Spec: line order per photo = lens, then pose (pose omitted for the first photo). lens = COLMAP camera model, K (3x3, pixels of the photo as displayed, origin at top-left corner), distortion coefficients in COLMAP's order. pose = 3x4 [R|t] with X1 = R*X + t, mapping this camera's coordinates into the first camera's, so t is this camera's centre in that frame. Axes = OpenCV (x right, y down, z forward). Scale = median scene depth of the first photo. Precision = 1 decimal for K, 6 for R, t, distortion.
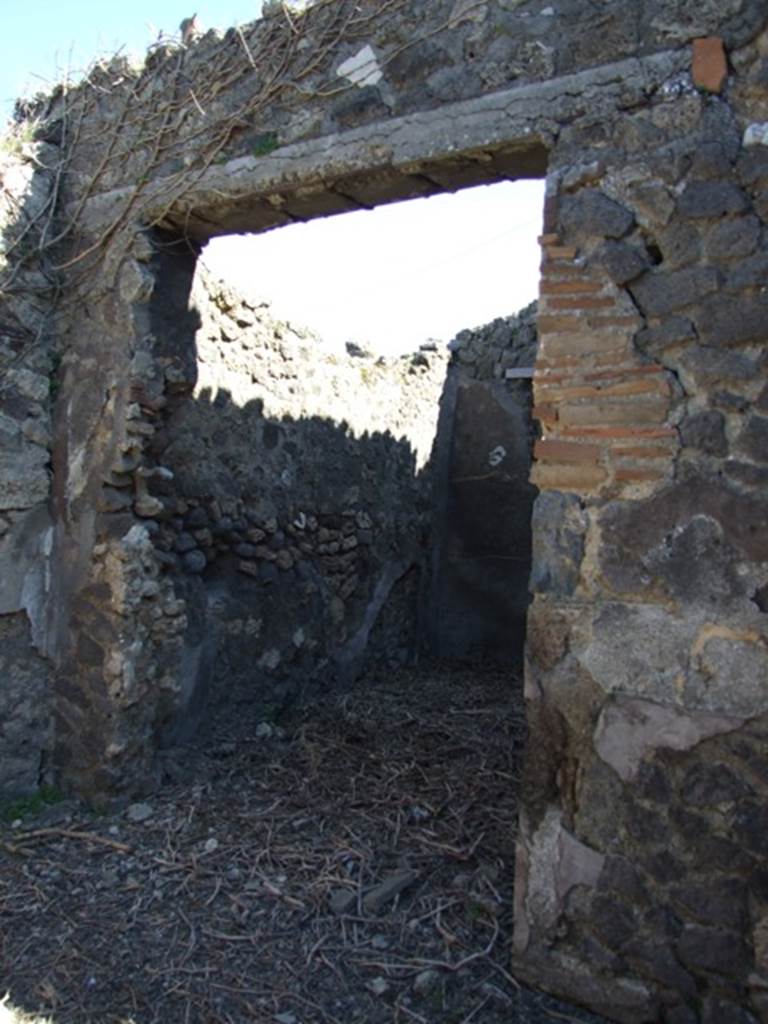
lens RADIAL K [[825.2, 0, 384.0], [0, 825.2, 512.0], [0, 0, 1]] dist [-0.055304, 0.062795]
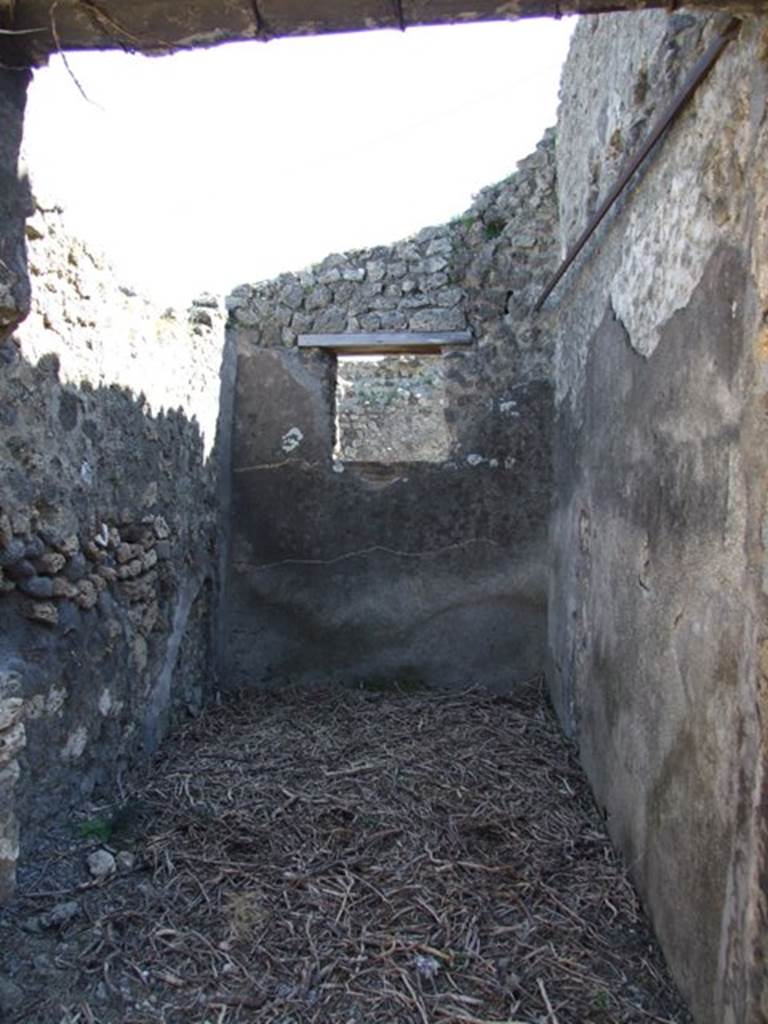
lens RADIAL K [[825.2, 0, 384.0], [0, 825.2, 512.0], [0, 0, 1]] dist [-0.055304, 0.062795]
pose [[0.903042, -0.041657, 0.427528, -0.165108], [0.033058, 0.999074, 0.027520, -0.018099], [-0.428279, -0.010719, 0.903583, 0.252709]]
